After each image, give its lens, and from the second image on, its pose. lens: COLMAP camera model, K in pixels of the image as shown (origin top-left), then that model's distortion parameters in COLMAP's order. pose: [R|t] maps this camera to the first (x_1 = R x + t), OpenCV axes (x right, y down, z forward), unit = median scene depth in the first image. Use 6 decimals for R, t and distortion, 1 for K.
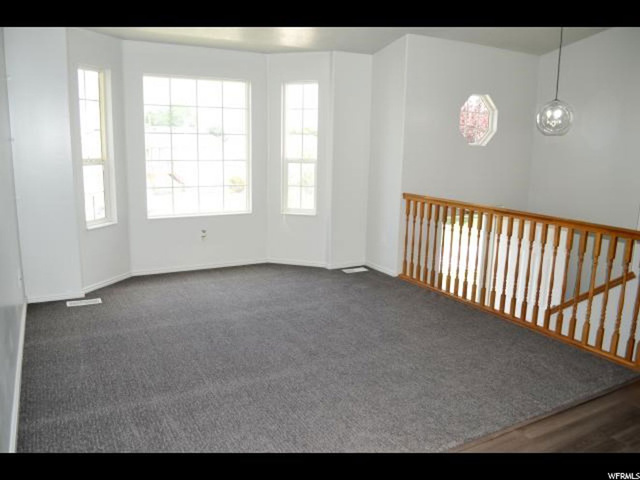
lens RADIAL K [[514.3, 0, 320.0], [0, 514.3, 240.0], [0, 0, 1]] dist [-0.056383, -0.002379]
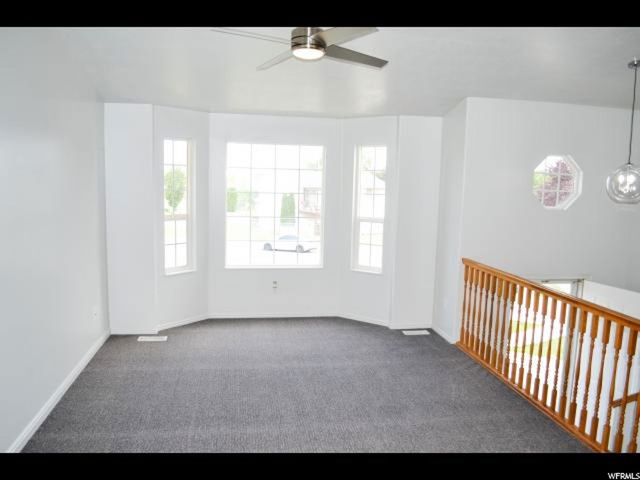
lens RADIAL K [[514.3, 0, 320.0], [0, 514.3, 240.0], [0, 0, 1]] dist [-0.056383, -0.002379]
pose [[0.943926, 0.043442, -0.327285, 0.225214], [-0.069916, 0.995125, -0.069559, -0.039593], [0.322668, 0.088542, 0.942362, 0.001982]]
